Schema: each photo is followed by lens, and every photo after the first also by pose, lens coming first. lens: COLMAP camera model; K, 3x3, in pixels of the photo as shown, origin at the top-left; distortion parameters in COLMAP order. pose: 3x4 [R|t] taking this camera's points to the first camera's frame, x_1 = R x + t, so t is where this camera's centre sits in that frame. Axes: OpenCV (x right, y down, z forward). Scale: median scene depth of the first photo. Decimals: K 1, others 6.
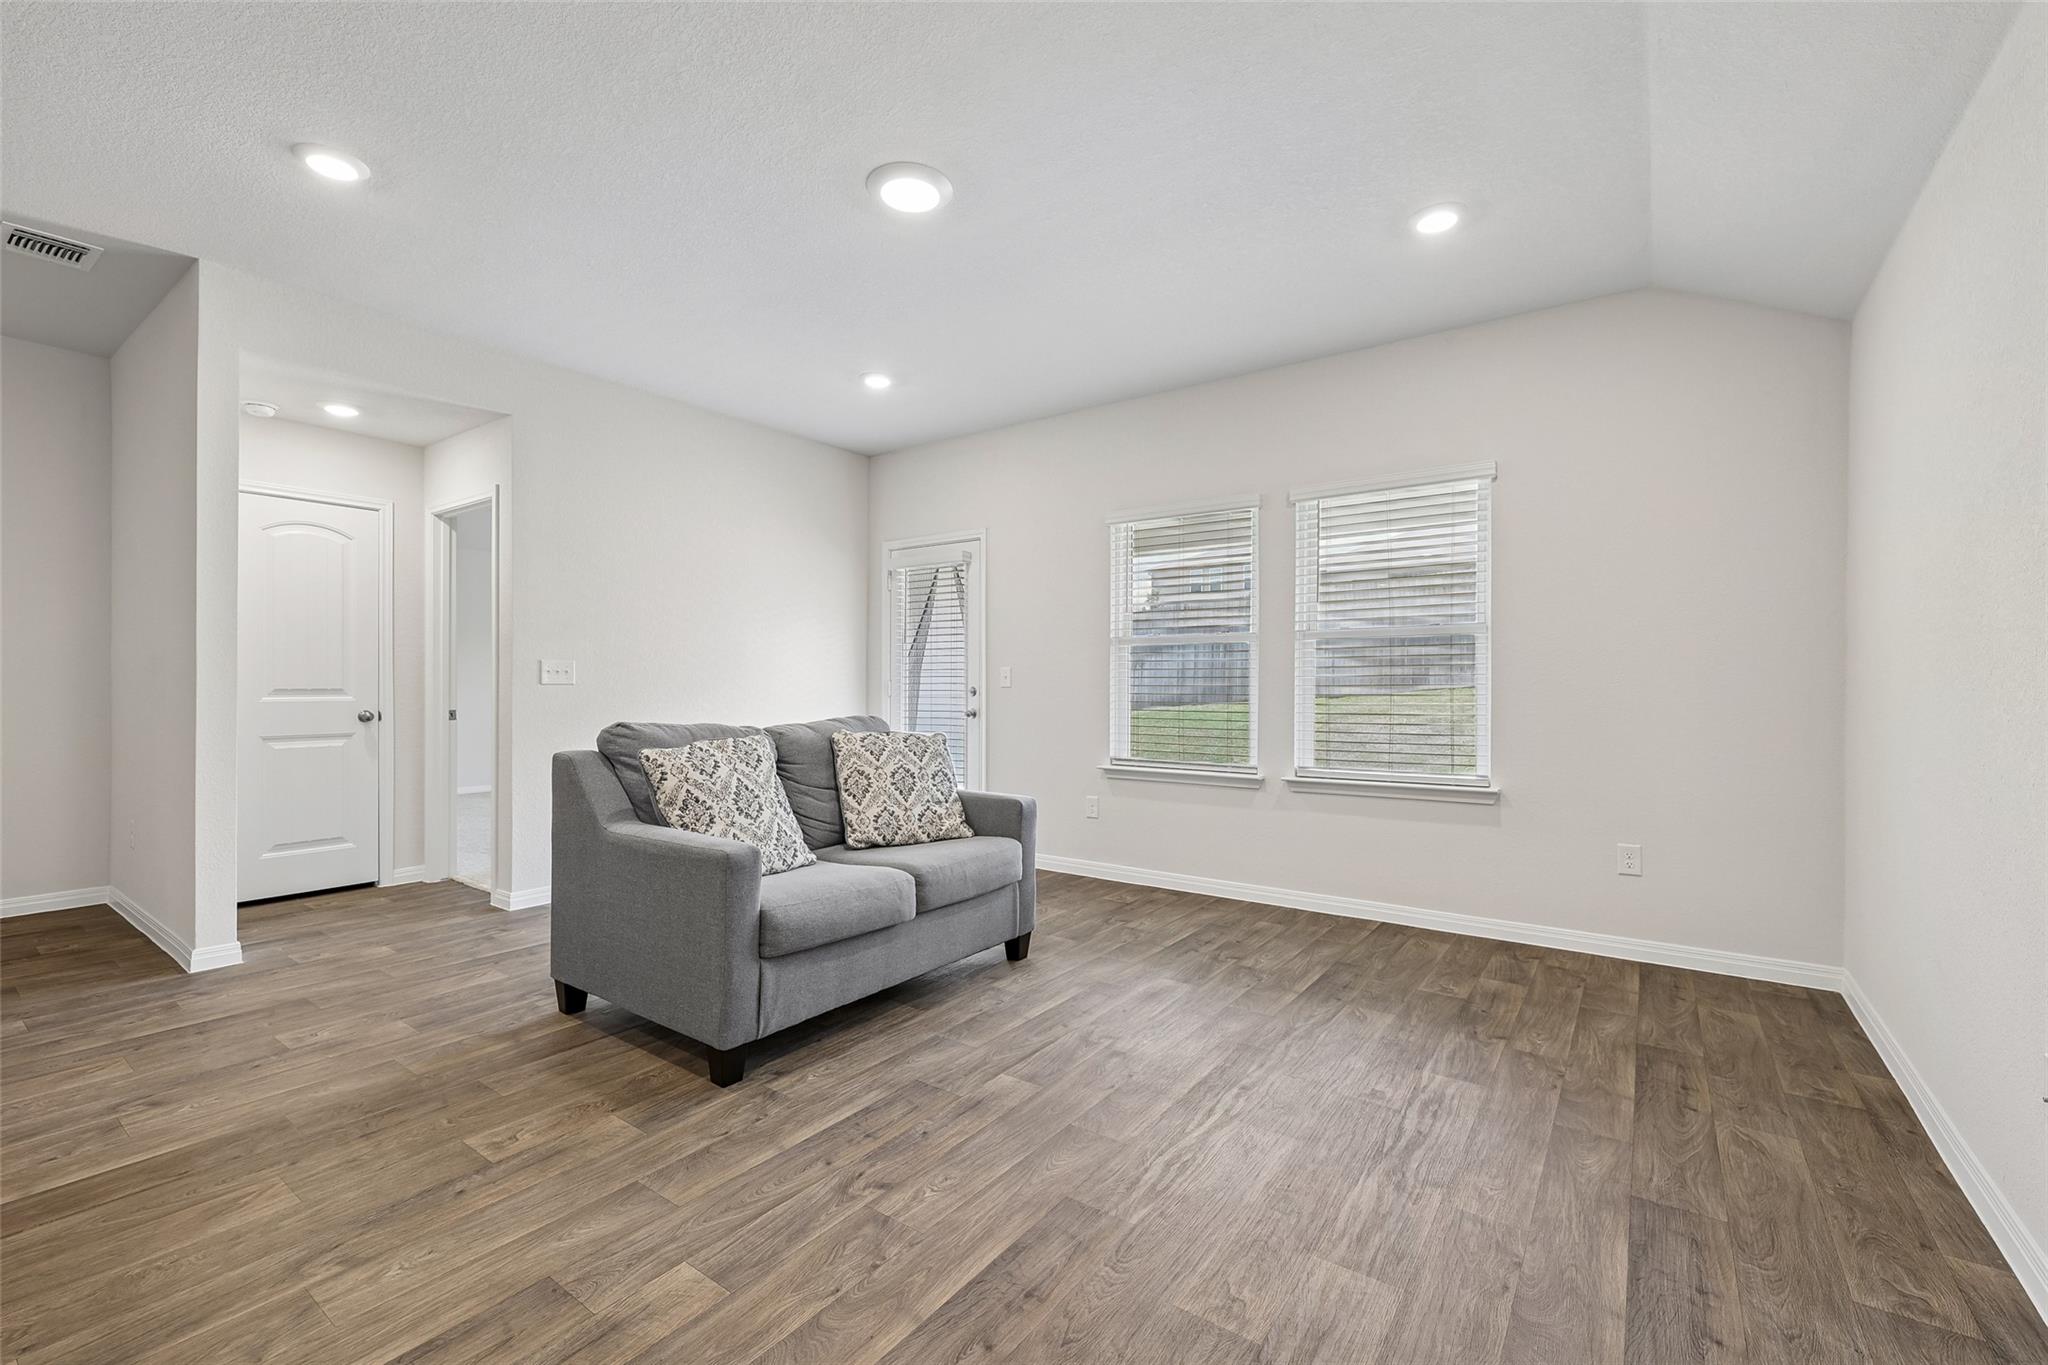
lens RADIAL K [[863.6, 0, 1033.2], [0, 863.6, 678.6], [0, 0, 1]] dist [-0.004546, 0.001605]
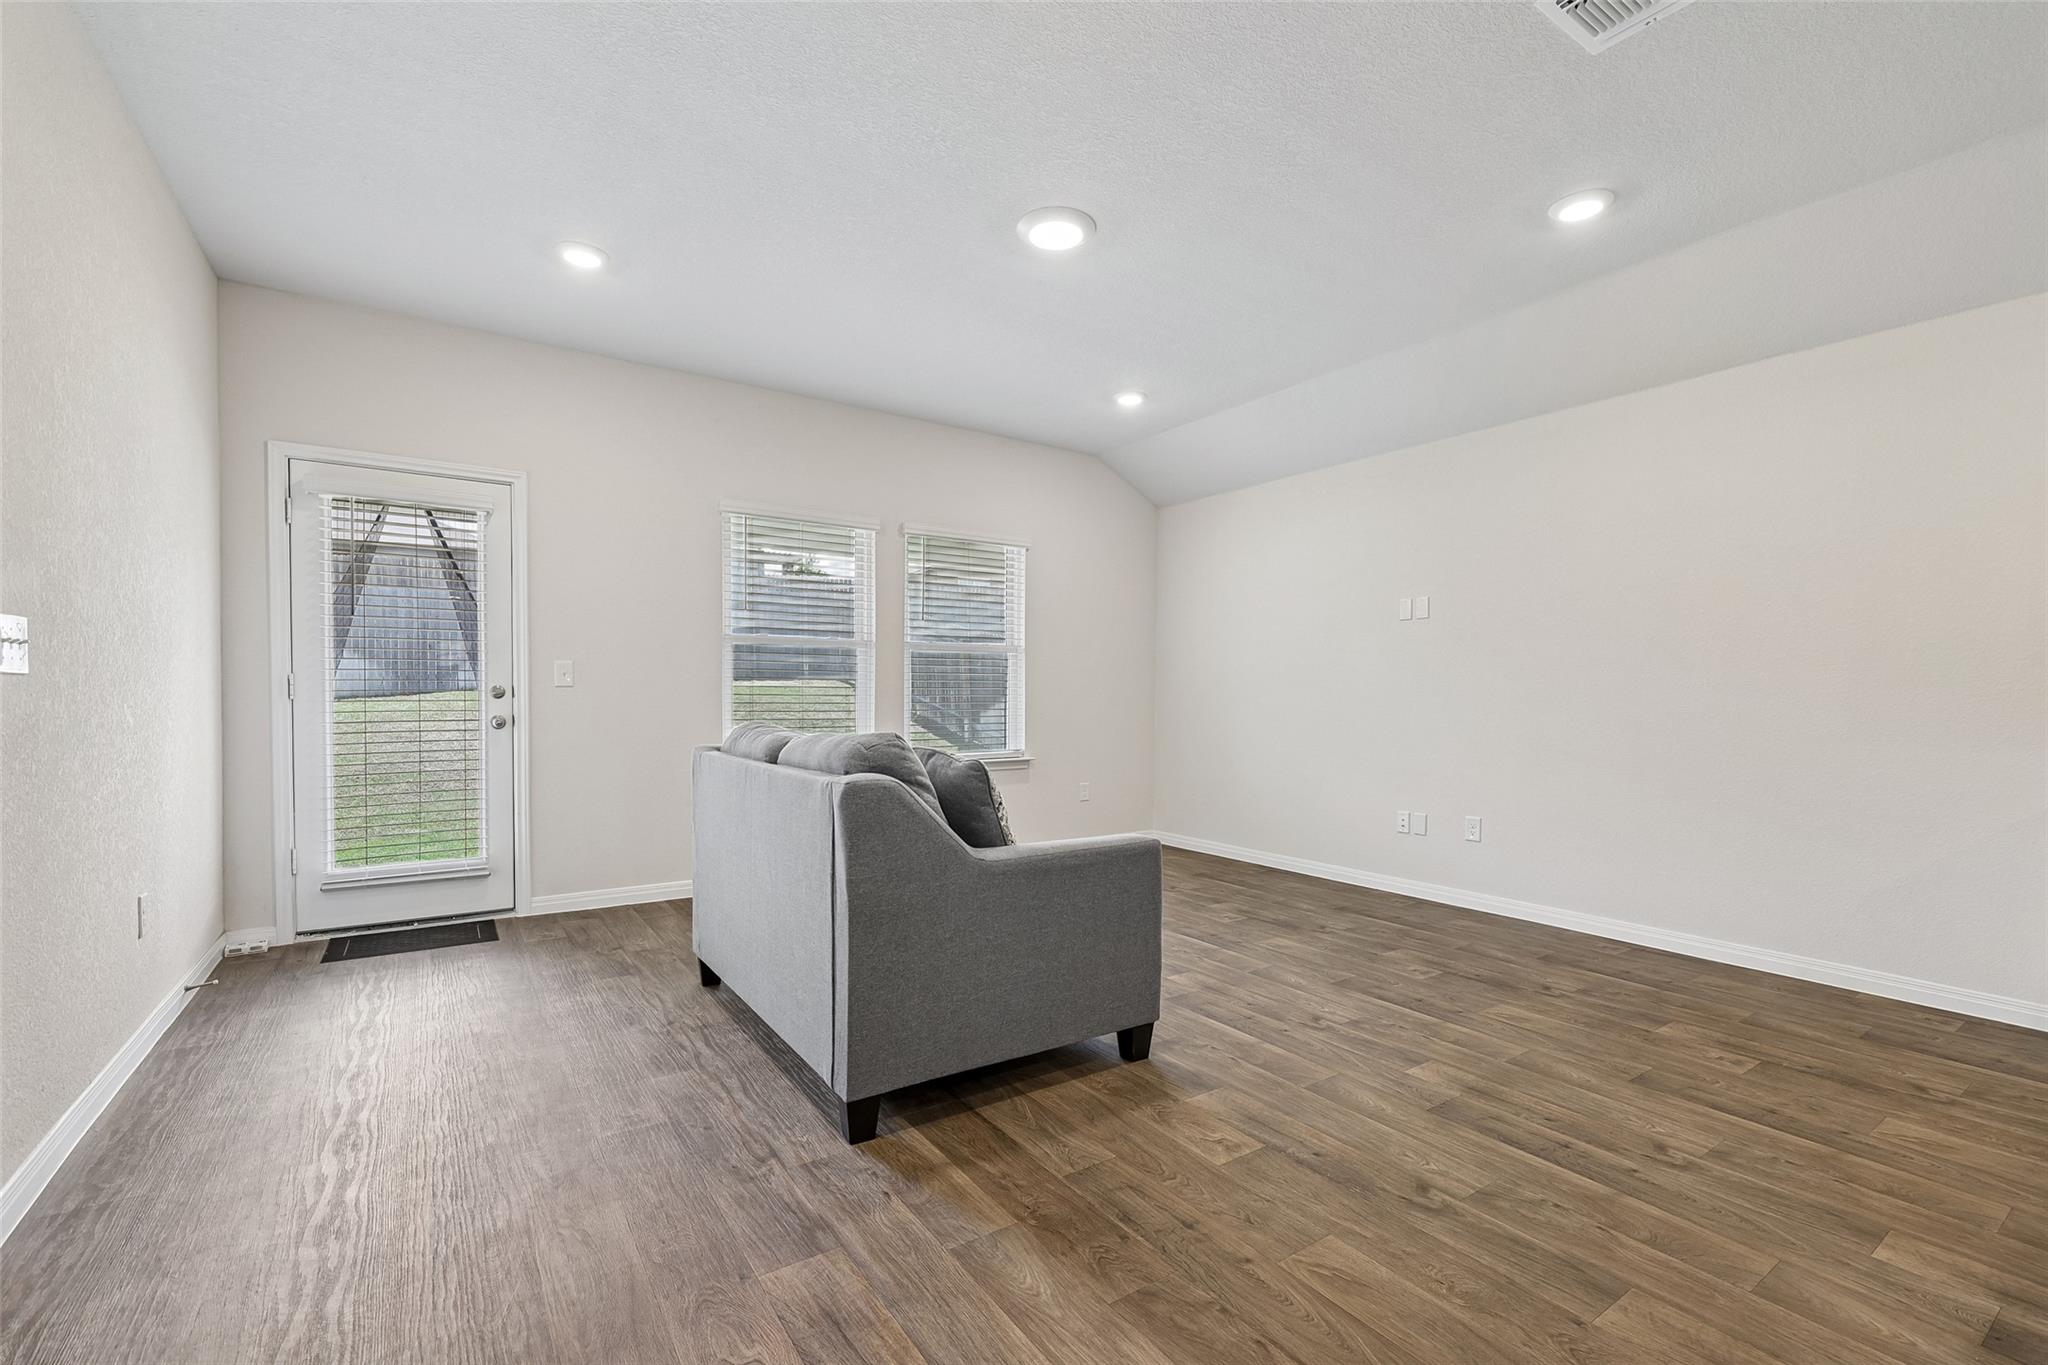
lens RADIAL K [[863.6, 0, 1035.6], [0, 863.6, 743.5], [0, 0, 1]] dist [-0.004546, 0.001605]
pose [[0.341690, -0.049318, 0.938518, -1.564887], [-0.016359, 0.998159, 0.058408, 0.020925], [-0.939670, -0.035311, 0.340254, 0.864923]]
